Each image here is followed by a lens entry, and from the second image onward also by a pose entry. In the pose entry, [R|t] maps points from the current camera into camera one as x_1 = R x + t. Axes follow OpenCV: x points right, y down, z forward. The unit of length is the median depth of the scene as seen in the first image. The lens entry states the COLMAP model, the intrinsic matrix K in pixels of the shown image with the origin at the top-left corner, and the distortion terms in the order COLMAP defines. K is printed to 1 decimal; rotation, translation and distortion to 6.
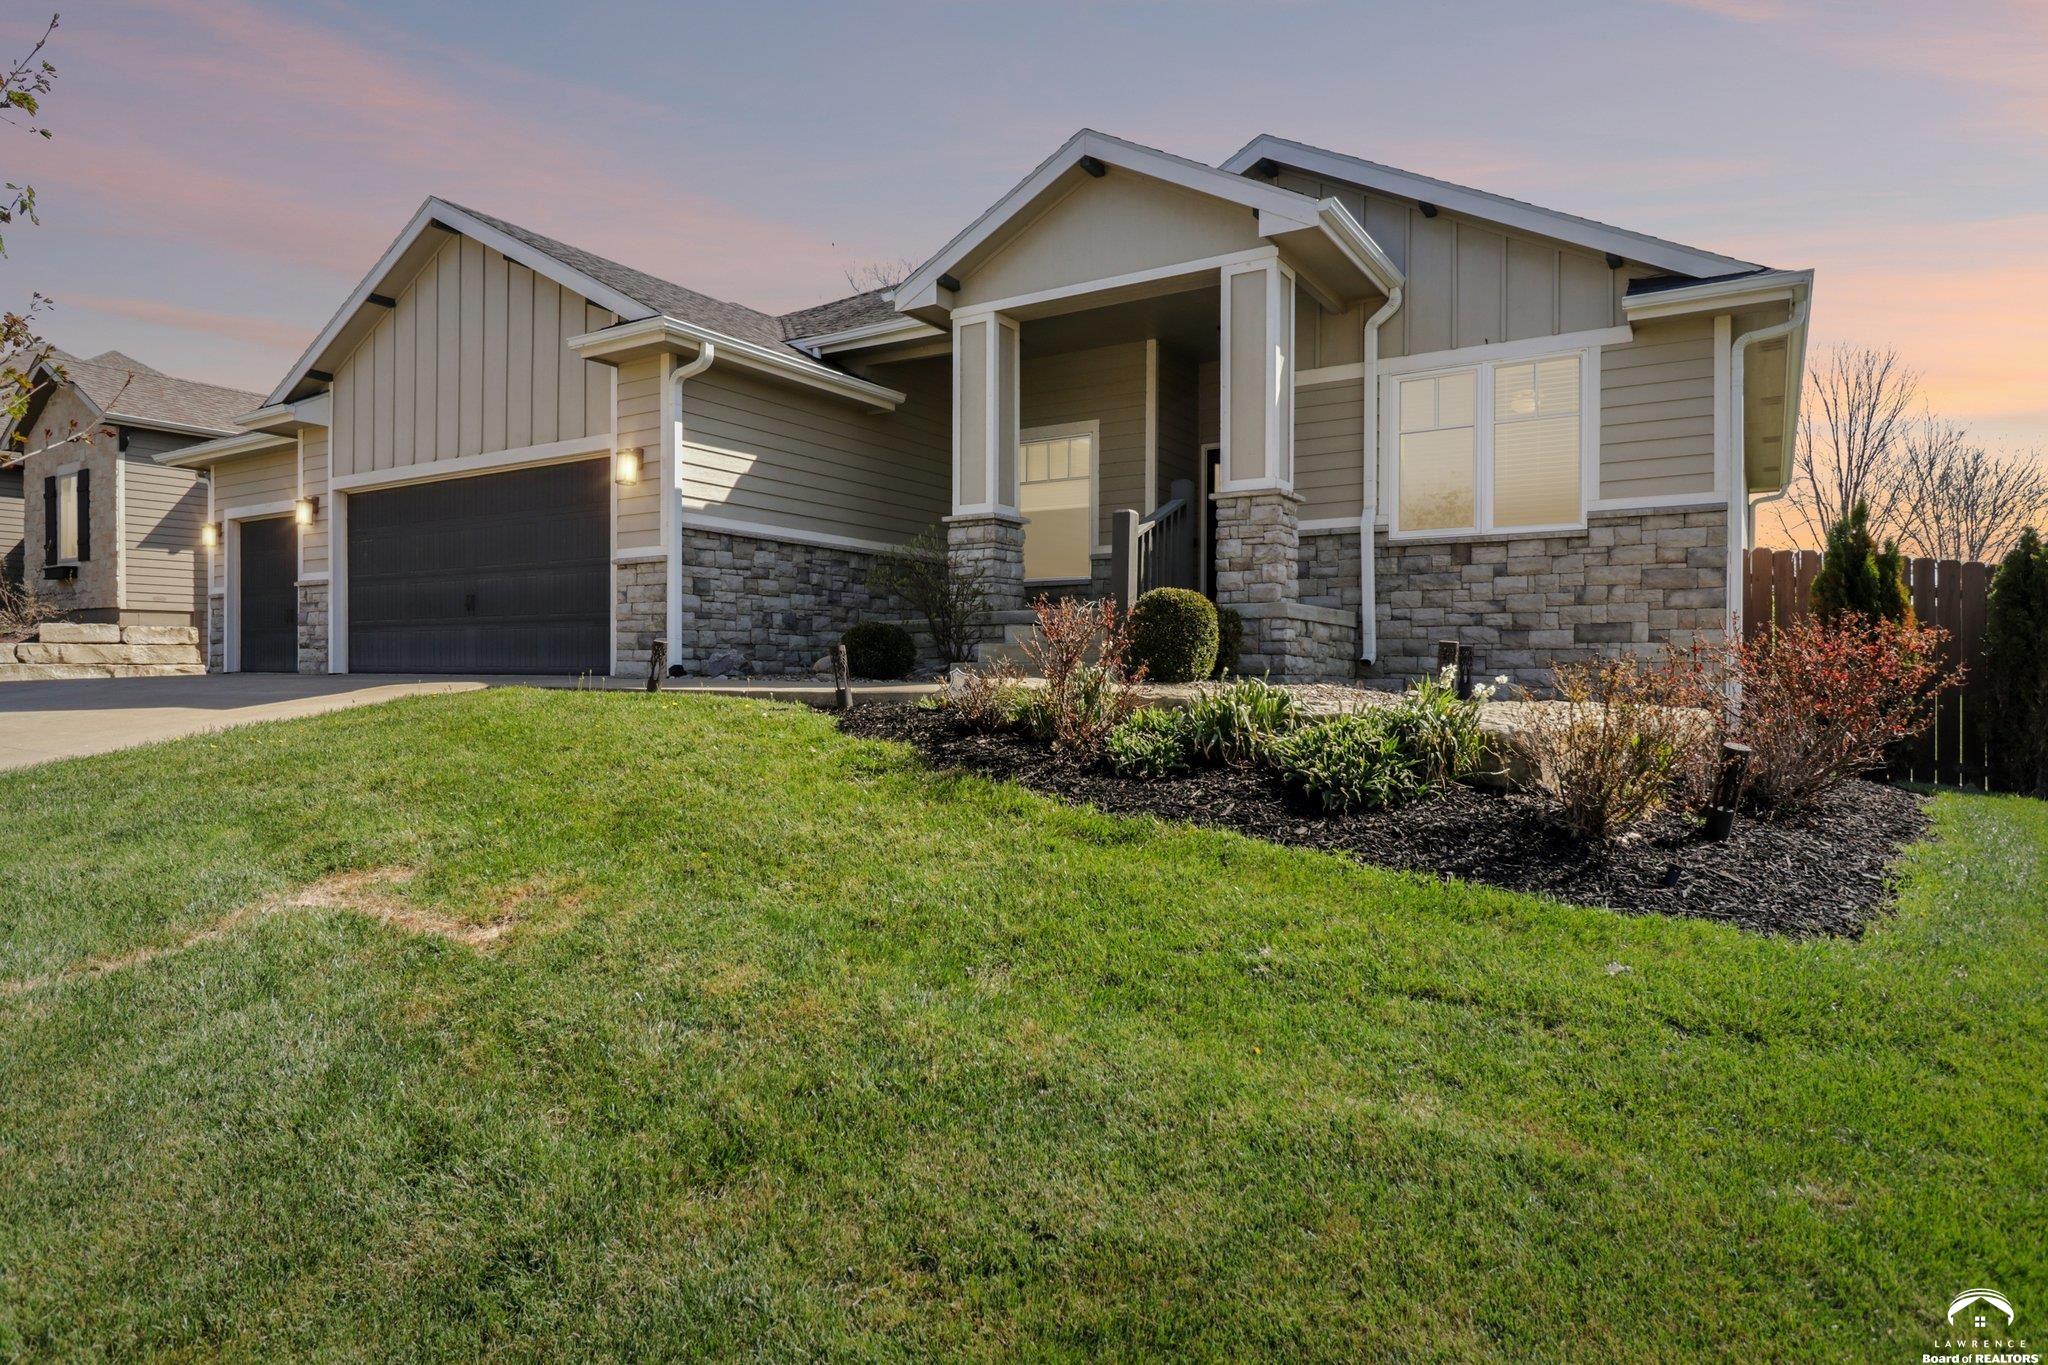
lens RADIAL K [[1078.0, 0, 1024.0], [0, 1078.0, 682.5], [0, 0, 1]] dist [0.000129, -0.000108]
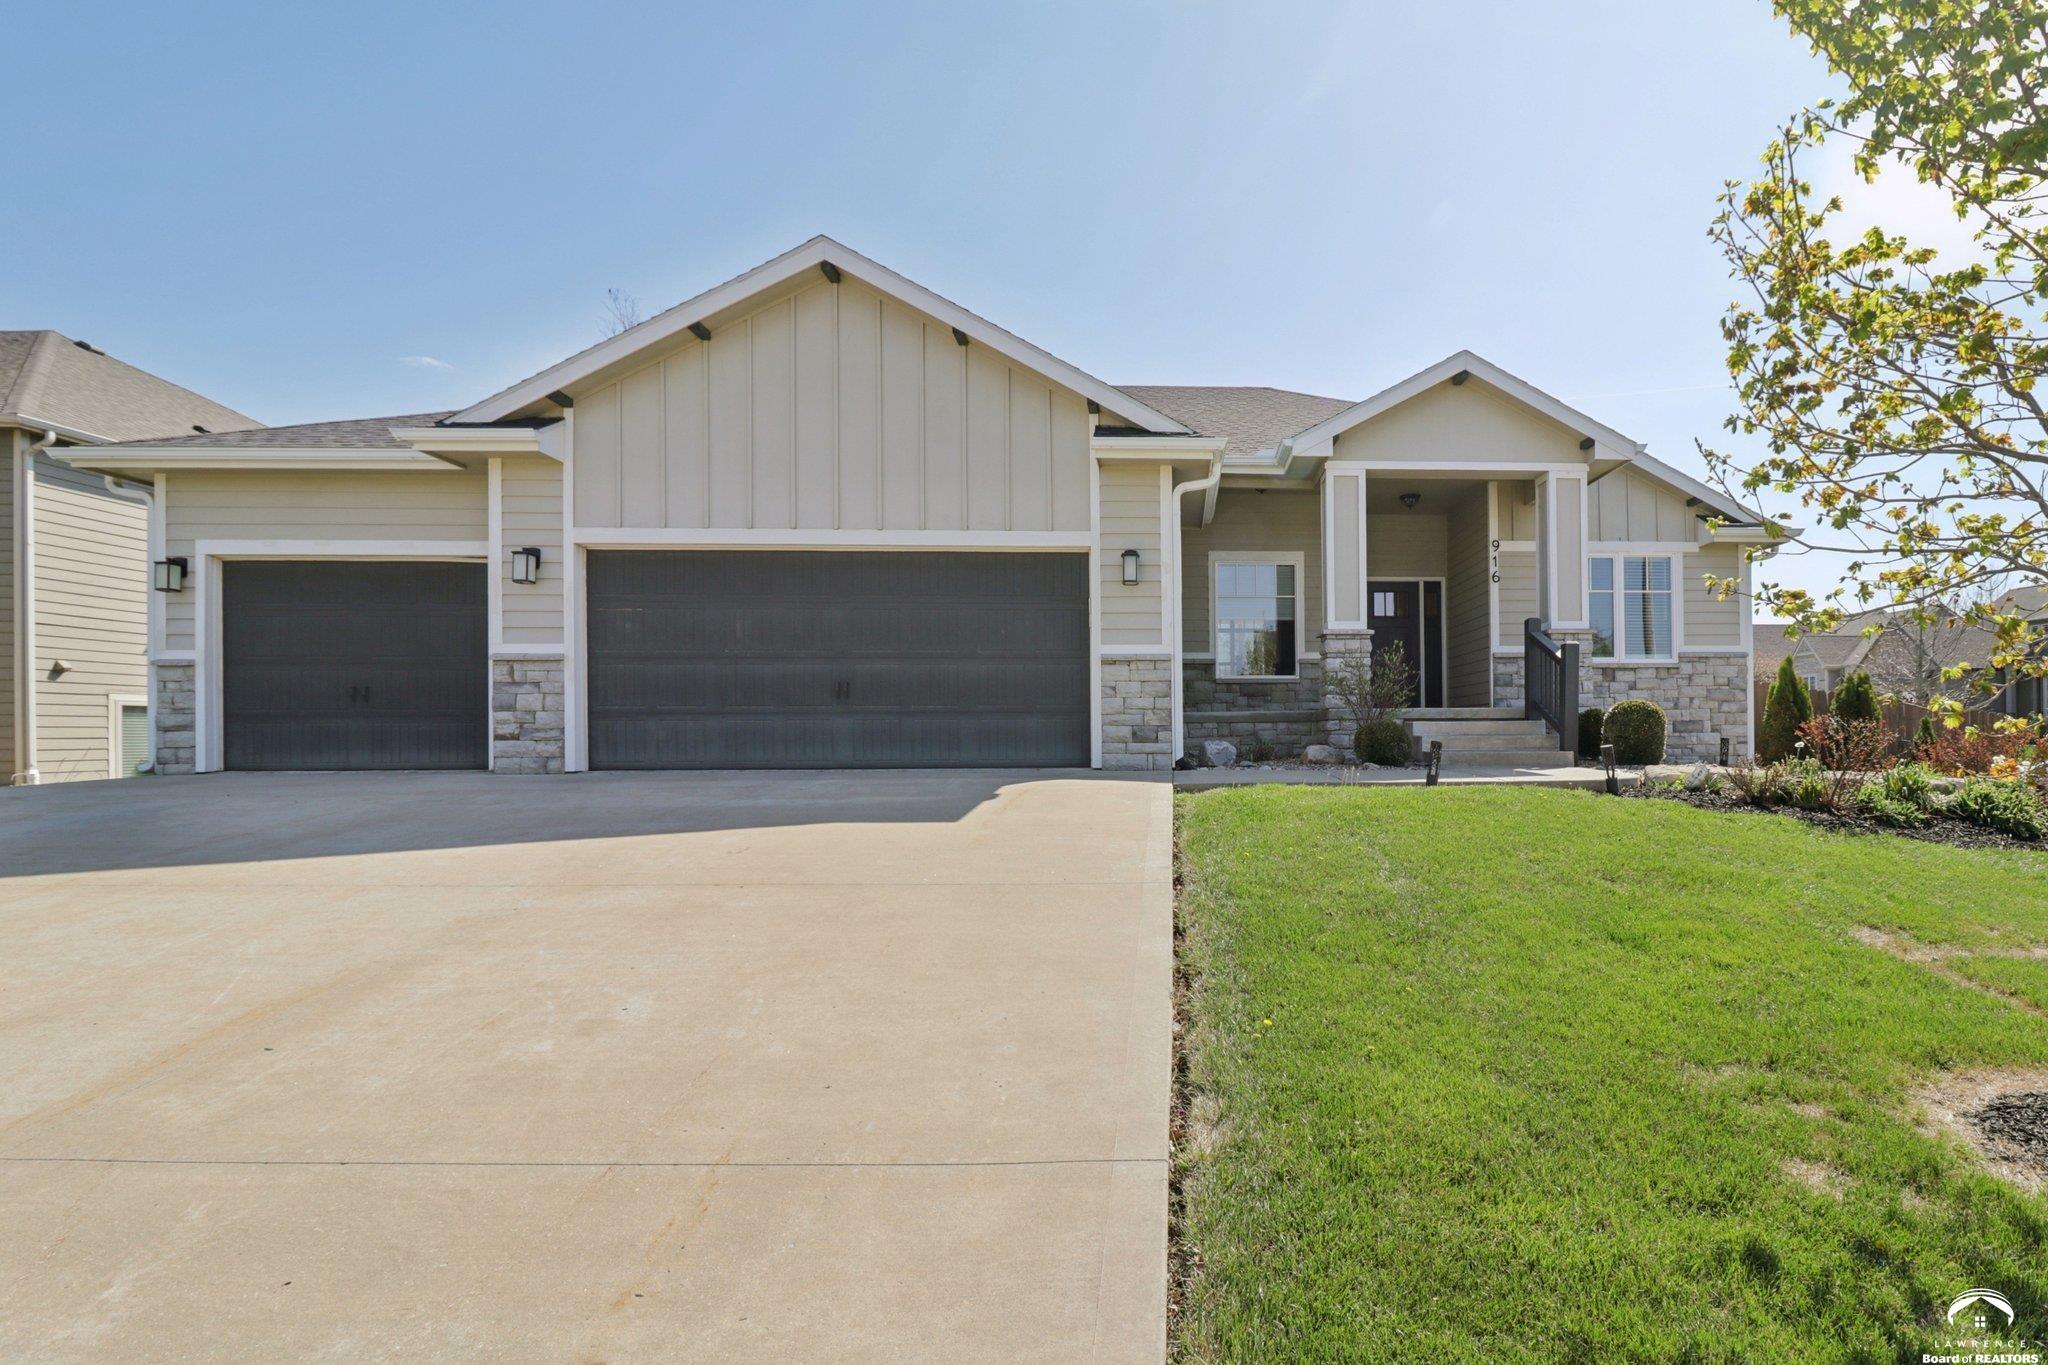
lens RADIAL K [[1034.0, 0, 1024.9], [0, 1034.0, 744.5], [0, 0, 1]] dist [0.002962, -0.017313]
pose [[0.827133, -0.014851, 0.561810, -1.012548], [0.014051, 0.999885, 0.005745, -0.035745], [-0.561831, 0.003143, 0.827246, 0.224843]]
